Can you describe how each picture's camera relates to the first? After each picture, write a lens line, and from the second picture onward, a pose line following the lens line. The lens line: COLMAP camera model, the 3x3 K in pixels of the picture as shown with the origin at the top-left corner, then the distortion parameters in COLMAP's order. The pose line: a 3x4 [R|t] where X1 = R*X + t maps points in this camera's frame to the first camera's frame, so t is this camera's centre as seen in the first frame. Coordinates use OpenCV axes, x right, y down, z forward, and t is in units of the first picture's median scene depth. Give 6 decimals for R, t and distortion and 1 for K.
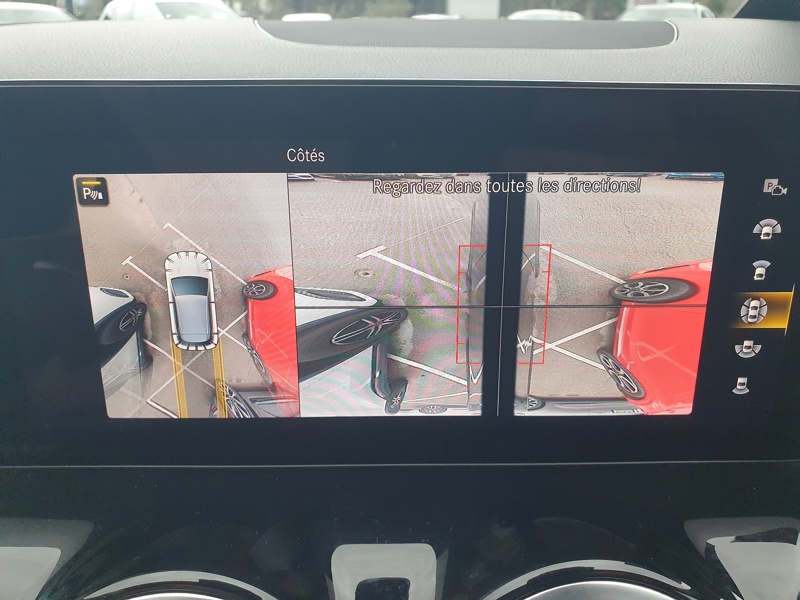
lens RADIAL K [[624.6, 0, 408.2], [0, 624.6, 303.3], [0, 0, 1]] dist [-0.004349, 0.018727]
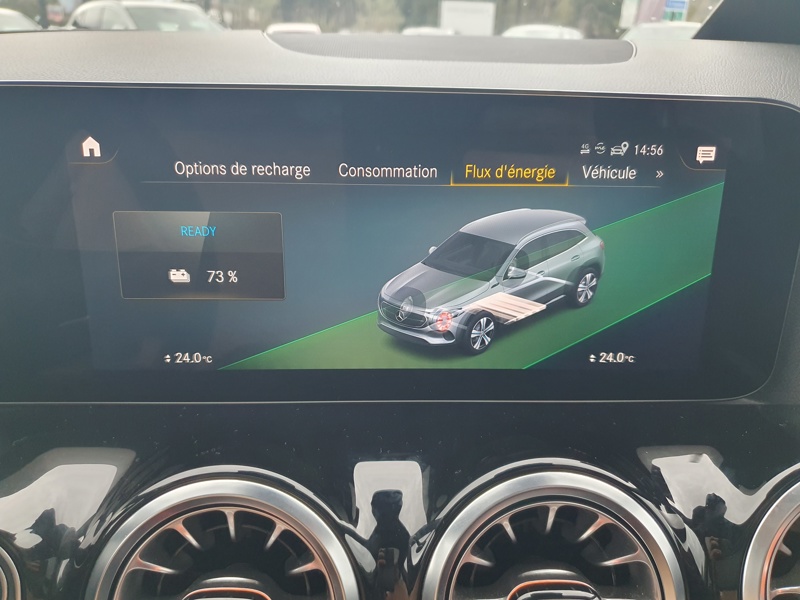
lens RADIAL K [[624.6, 0, 408.8], [0, 624.6, 300.2], [0, 0, 1]] dist [-0.004349, 0.018727]
pose [[0.999614, 0.007586, 0.026730, -0.023916], [-0.007071, 0.999789, -0.019282, 0.083431], [-0.026870, 0.019085, 0.999457, -0.214546]]
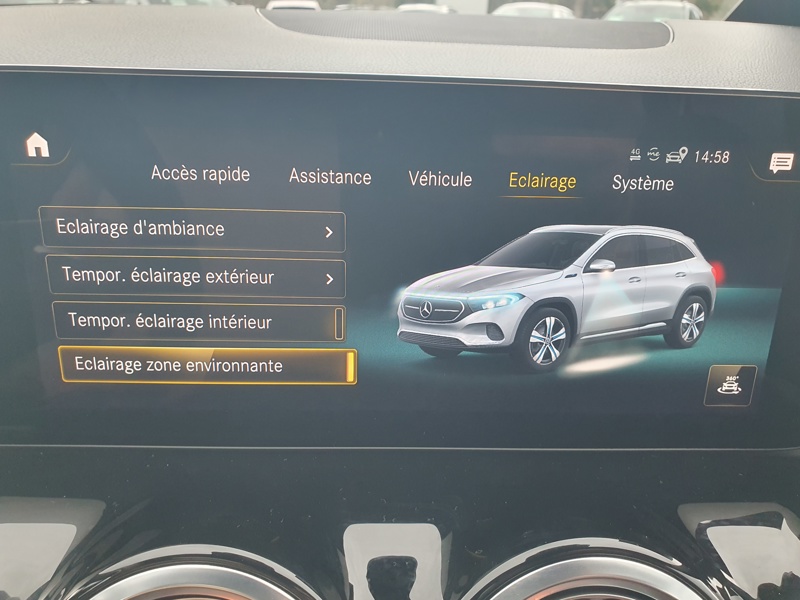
lens RADIAL K [[624.6, 0, 409.4], [0, 624.6, 301.6], [0, 0, 1]] dist [-0.004349, 0.018727]
pose [[0.999436, 0.018720, 0.027890, -0.037024], [-0.019043, 0.999754, 0.011361, 0.003819], [-0.027670, -0.011885, 0.999546, -0.032011]]
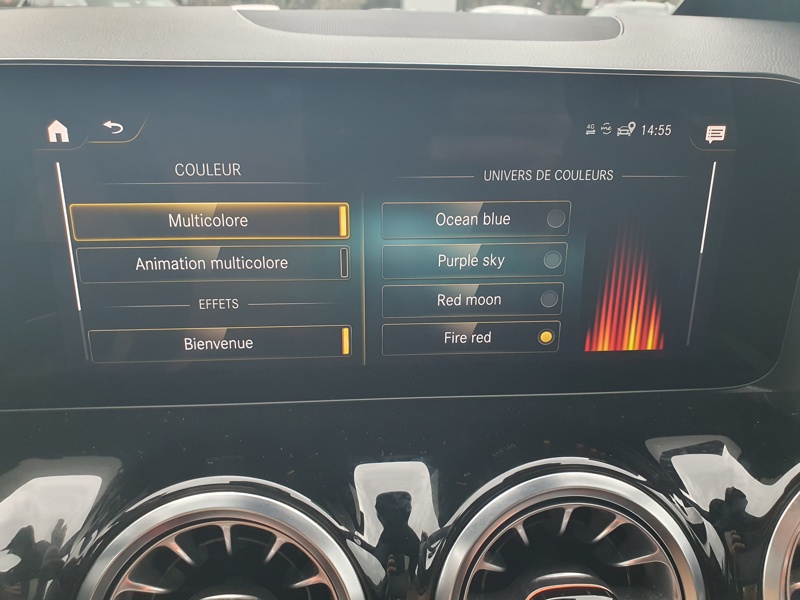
lens RADIAL K [[624.6, 0, 401.7], [0, 624.6, 300.4], [0, 0, 1]] dist [-0.004349, 0.018727]
pose [[0.997610, -0.012911, 0.067873, -0.075001], [0.012379, 0.999889, 0.008243, 0.066533], [-0.067972, -0.007383, 0.997660, -0.148684]]
